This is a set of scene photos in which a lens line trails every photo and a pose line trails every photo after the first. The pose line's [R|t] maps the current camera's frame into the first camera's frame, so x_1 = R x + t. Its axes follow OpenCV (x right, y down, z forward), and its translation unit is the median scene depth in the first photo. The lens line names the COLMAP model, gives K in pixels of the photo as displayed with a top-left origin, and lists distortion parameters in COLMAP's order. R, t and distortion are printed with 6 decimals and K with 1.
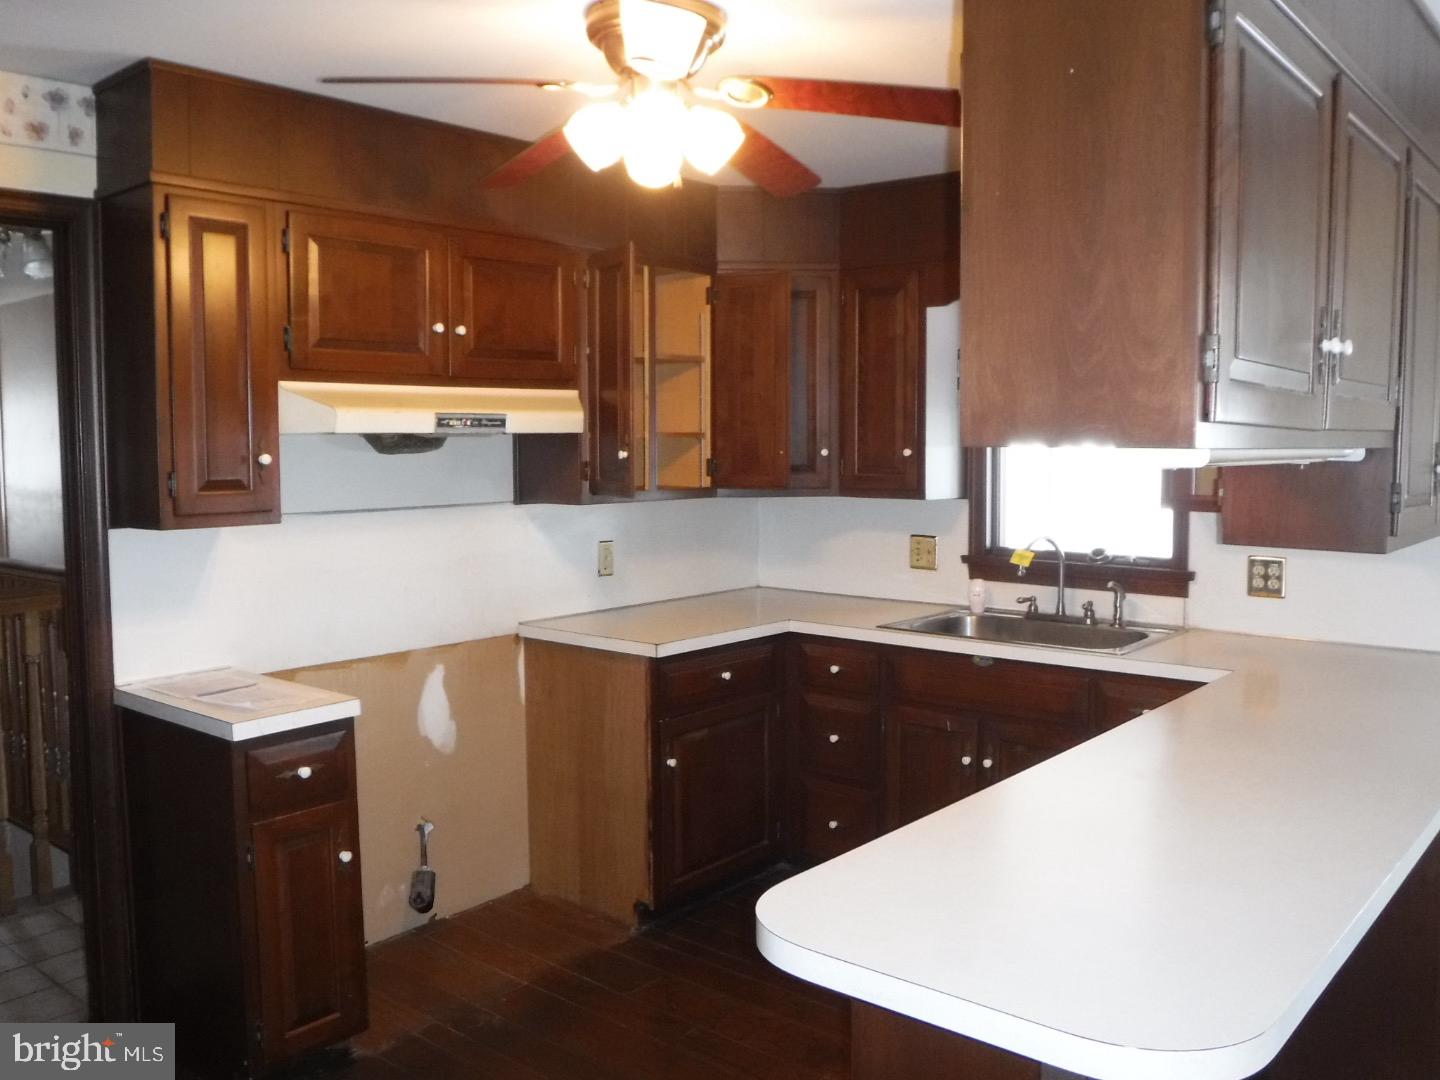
lens RADIAL K [[1229.4, 0, 720.0], [0, 1229.4, 540.0], [0, 0, 1]] dist [-0.095716, 0.065273]
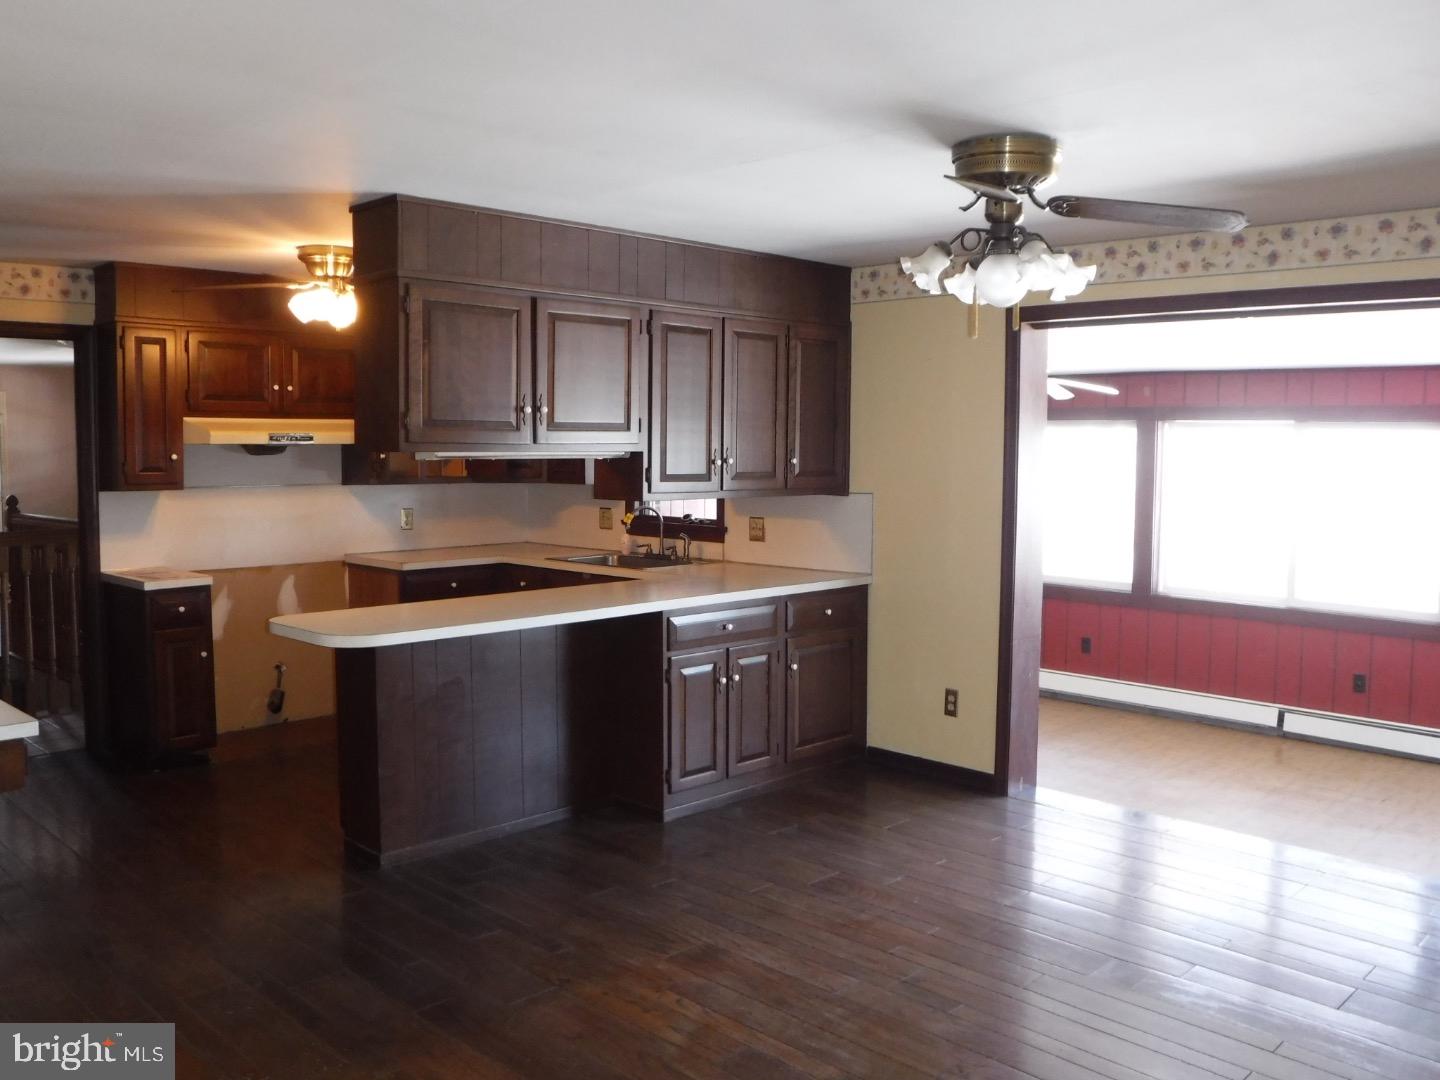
lens RADIAL K [[1229.4, 0, 720.0], [0, 1229.4, 540.0], [0, 0, 1]] dist [-0.095716, 0.065273]
pose [[0.996402, 0.011172, -0.084012, 0.618125], [-0.011871, 0.999899, -0.007831, 0.067287], [0.083916, 0.008800, 0.996434, -0.808085]]
